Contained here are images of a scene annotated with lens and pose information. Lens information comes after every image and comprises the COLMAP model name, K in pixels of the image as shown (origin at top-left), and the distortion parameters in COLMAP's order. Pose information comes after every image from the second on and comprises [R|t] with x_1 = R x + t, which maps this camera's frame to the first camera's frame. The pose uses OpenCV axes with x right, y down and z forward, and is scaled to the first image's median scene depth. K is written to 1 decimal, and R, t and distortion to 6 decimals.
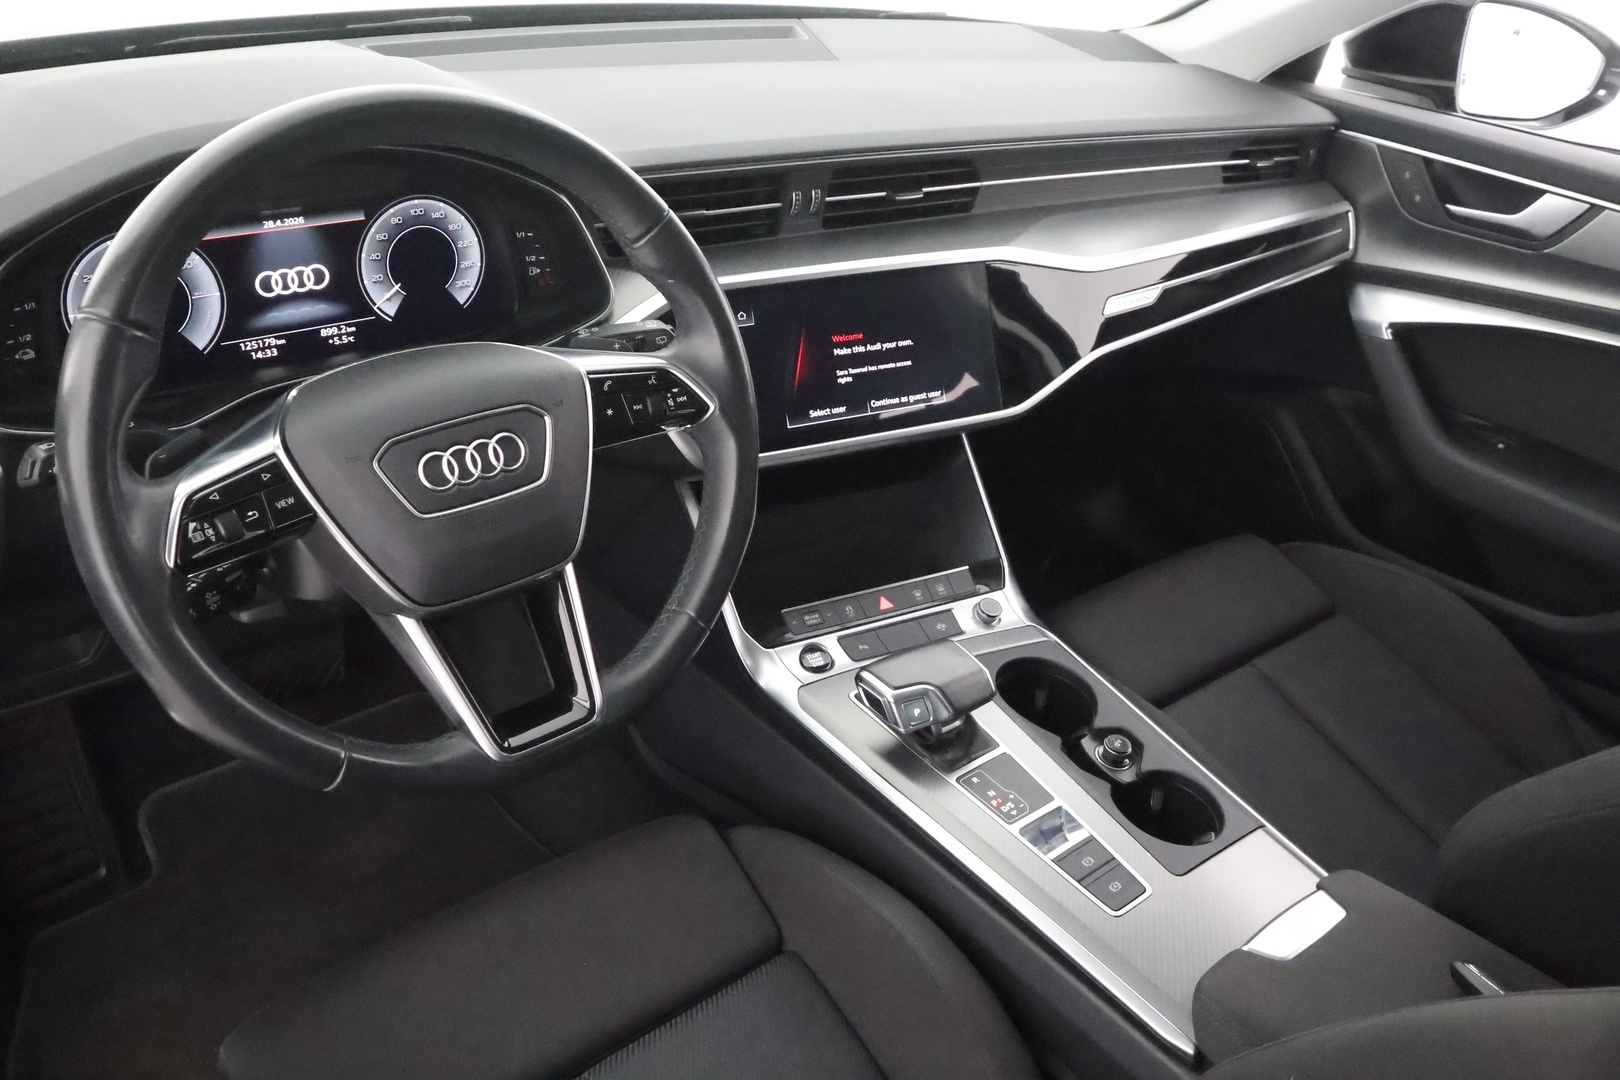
lens RADIAL K [[1290.1, 0, 817.4], [0, 1290.1, 538.3], [0, 0, 1]] dist [0.013320, -0.010960]
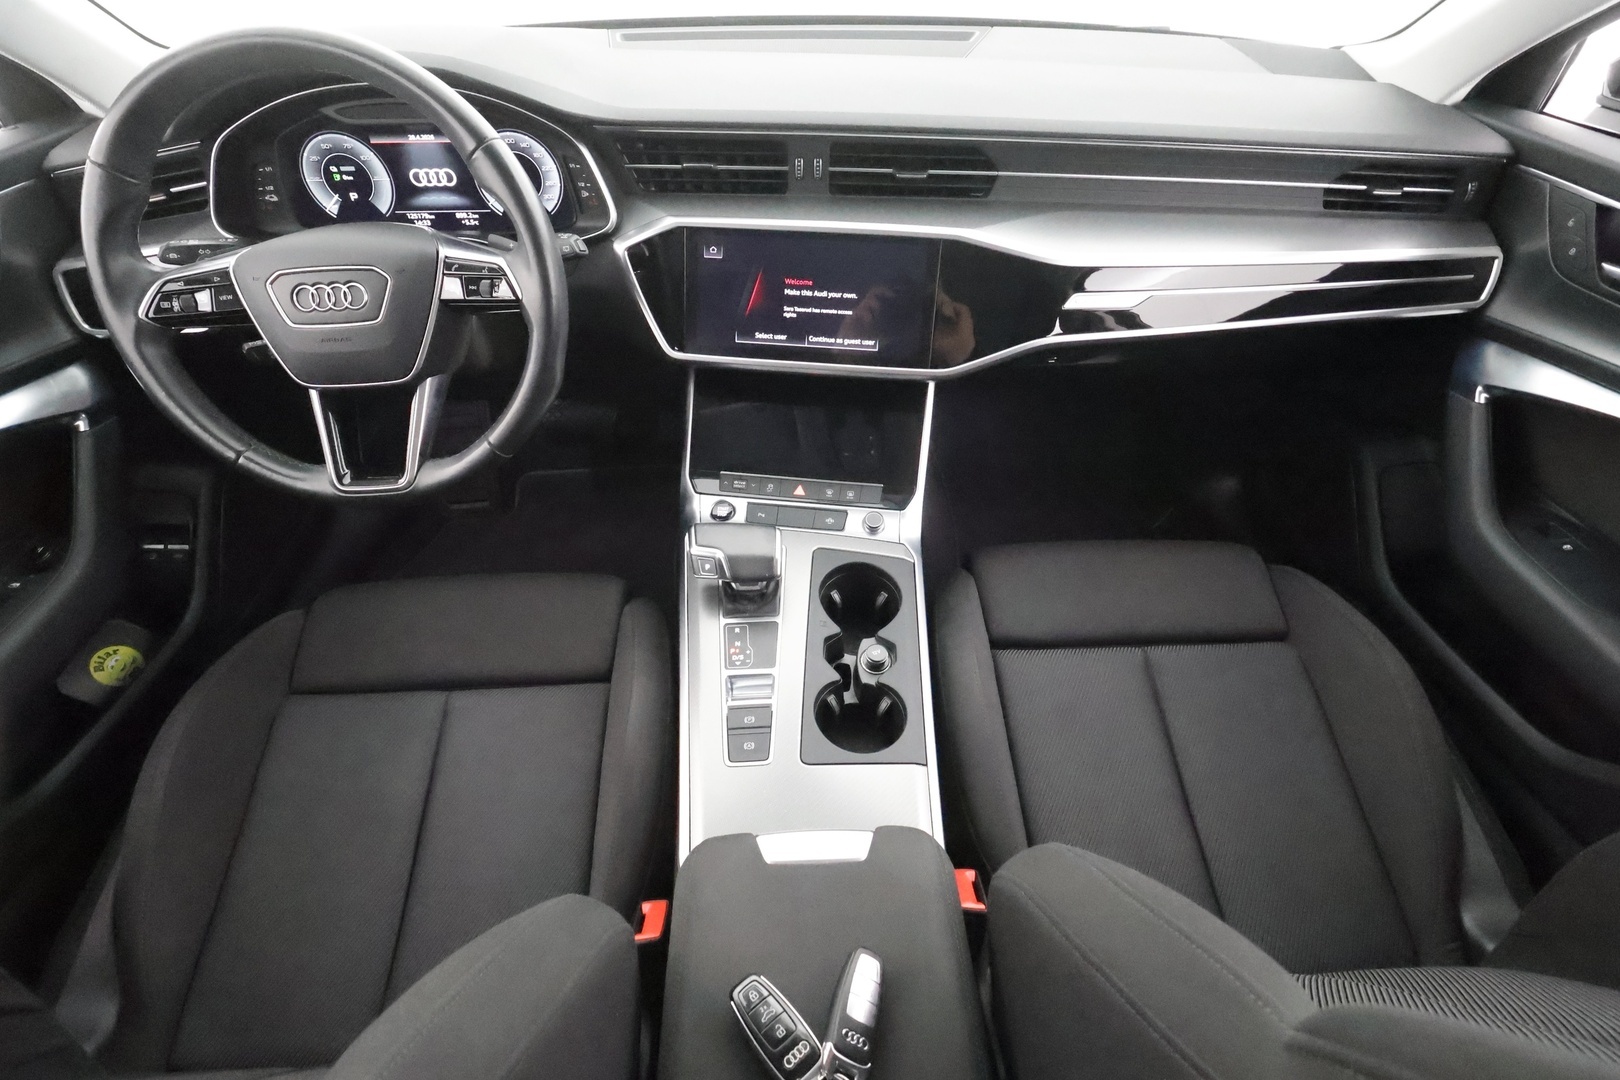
lens RADIAL K [[763.9, 0, 810.2], [0, 763.9, 535.2], [0, 0, 1]] dist [0.007464, -0.000850]
pose [[0.801185, 0.334790, -0.496002, 0.536243], [-0.248120, 0.940102, 0.233763, -0.107559], [0.544554, -0.064220, 0.836264, 0.382420]]
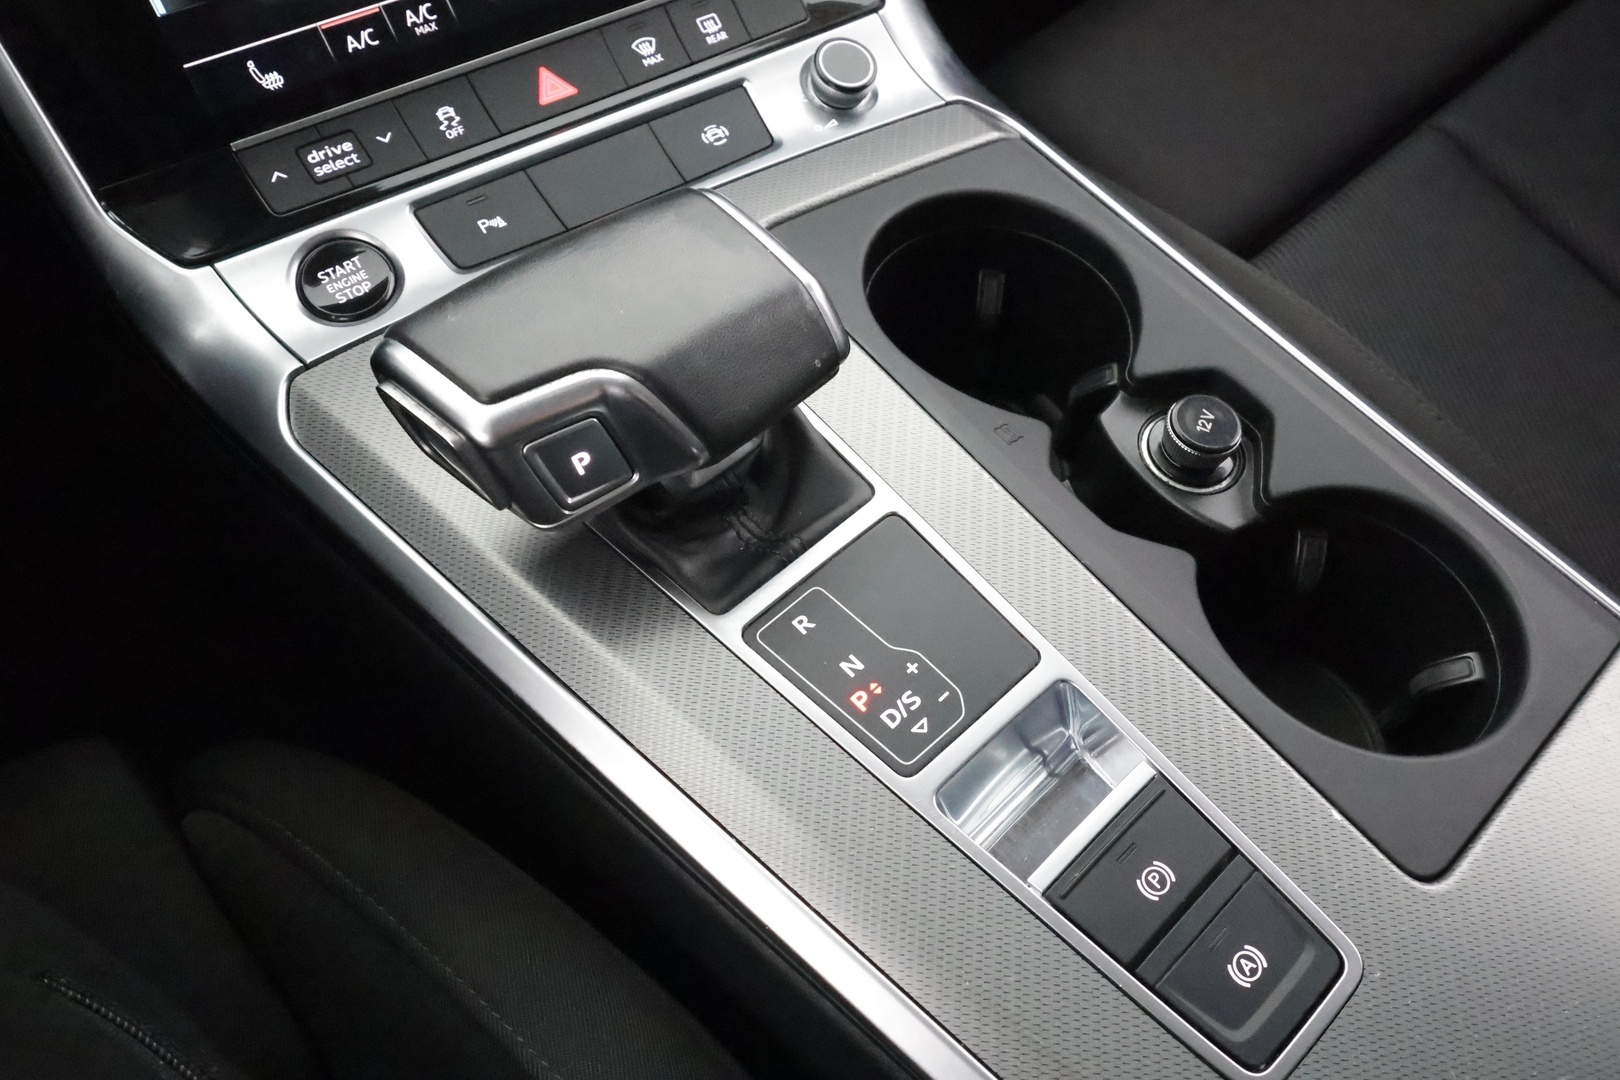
lens RADIAL K [[1290.1, 0, 812.0], [0, 1290.1, 543.3], [0, 0, 1]] dist [0.013320, -0.010960]
pose [[0.993582, -0.113083, -0.002708, 0.126679], [0.105053, 0.913615, 0.392774, 0.037284], [-0.041942, -0.390538, 0.919631, 0.694613]]
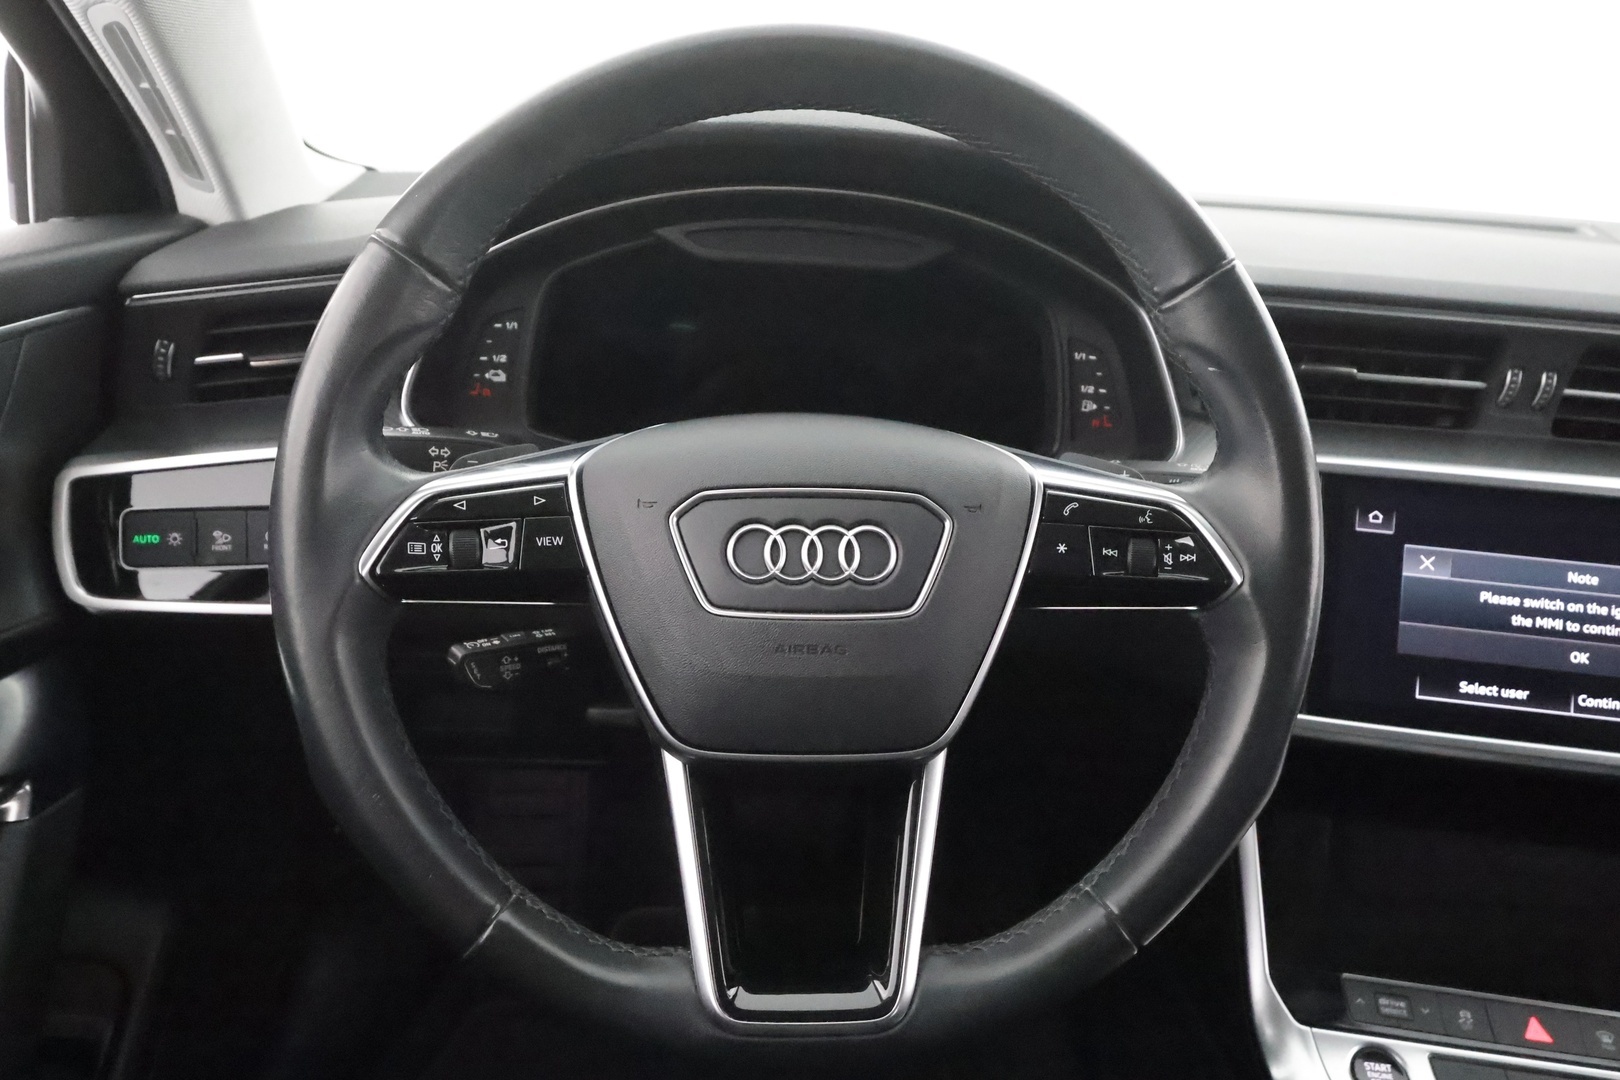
lens RADIAL K [[1143.7, 0, 812.4], [0, 1143.7, 545.9], [0, 0, 1]] dist [0.010113, -0.006498]
pose [[0.806829, 0.180901, -0.562408, 0.045648], [-0.301673, 0.944654, -0.128926, 0.008952], [0.507958, 0.273684, 0.816747, 0.376248]]
